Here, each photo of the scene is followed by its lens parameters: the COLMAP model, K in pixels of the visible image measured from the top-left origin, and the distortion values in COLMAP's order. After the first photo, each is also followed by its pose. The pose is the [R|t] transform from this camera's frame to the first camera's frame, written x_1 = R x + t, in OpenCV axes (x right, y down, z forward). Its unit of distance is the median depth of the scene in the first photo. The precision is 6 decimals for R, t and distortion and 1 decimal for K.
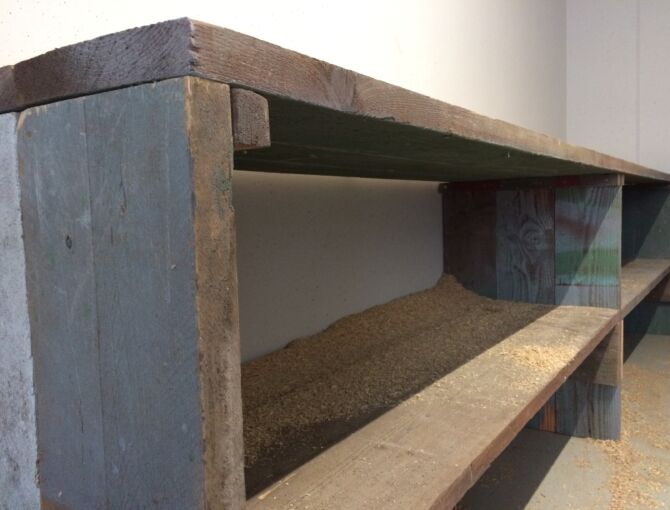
lens RADIAL K [[584.8, 0, 335.0], [0, 584.8, 255.0], [0, 0, 1]] dist [0.074182, -0.116676]
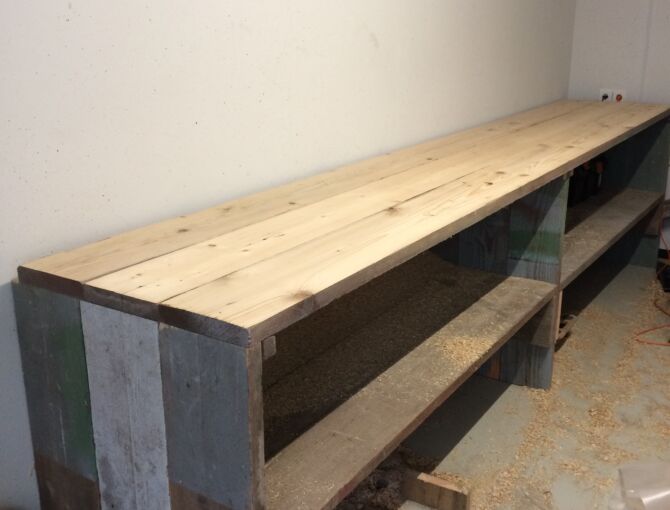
lens RADIAL K [[760.1, 0, 335.0], [0, 760.1, 255.0], [0, 0, 1]] dist [0.038191, 0.016711]
pose [[0.999523, 0.019311, 0.024105, 0.016770], [-0.024189, 0.974716, 0.222136, -0.462388], [-0.019206, -0.222613, 0.974718, -0.699385]]
